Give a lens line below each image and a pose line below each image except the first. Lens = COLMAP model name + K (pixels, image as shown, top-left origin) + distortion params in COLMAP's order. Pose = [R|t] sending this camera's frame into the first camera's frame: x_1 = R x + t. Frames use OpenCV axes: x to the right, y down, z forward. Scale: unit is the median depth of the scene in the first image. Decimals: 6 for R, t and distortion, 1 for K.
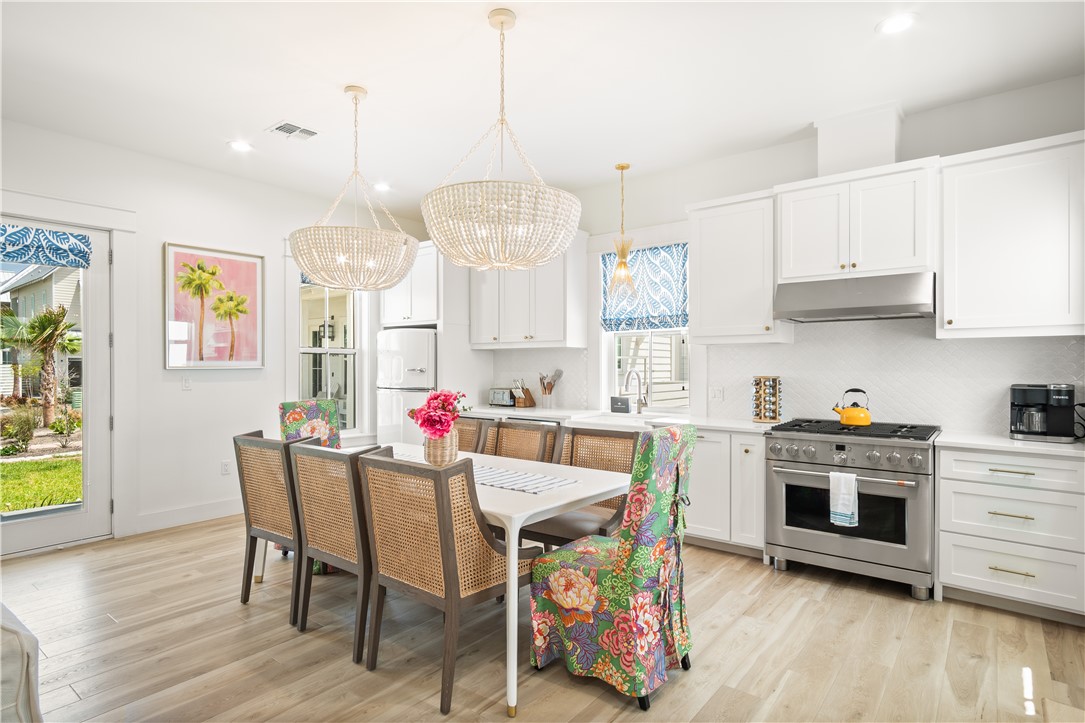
lens RADIAL K [[576.8, 0, 542.6], [0, 576.8, 367.7], [0, 0, 1]] dist [-0.002357, 0.000727]
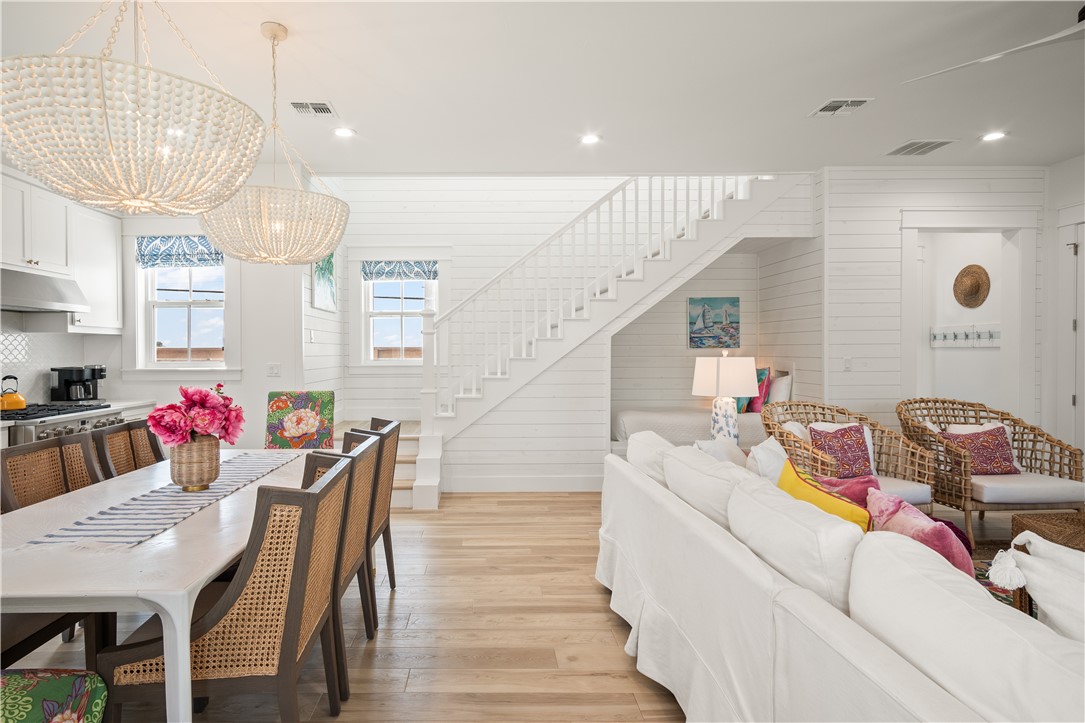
lens RADIAL K [[601.1, 0, 491.0], [0, 601.1, 356.5], [0, 0, 1]] dist [0.004693, 0.003178]
pose [[-0.625206, -0.005209, 0.780443, -0.717208], [0.007537, 0.999891, 0.012711, -0.004785], [-0.780424, 0.013829, -0.625098, 0.825814]]
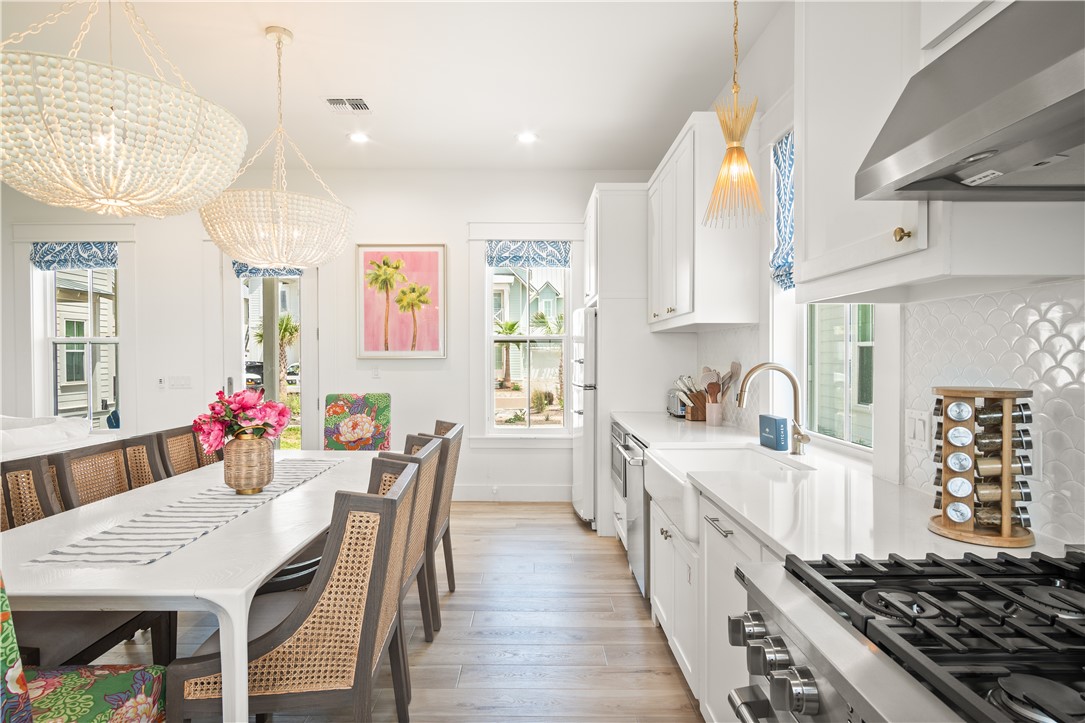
lens RADIAL K [[584.9, 0, 528.8], [0, 584.9, 357.4], [0, 0, 1]] dist [0.003913, 0.001102]
pose [[0.623776, 0.002059, -0.781600, 0.439102], [-0.001330, 0.999998, 0.001573, -0.002165], [0.781602, 0.000059, 0.623778, 0.559589]]
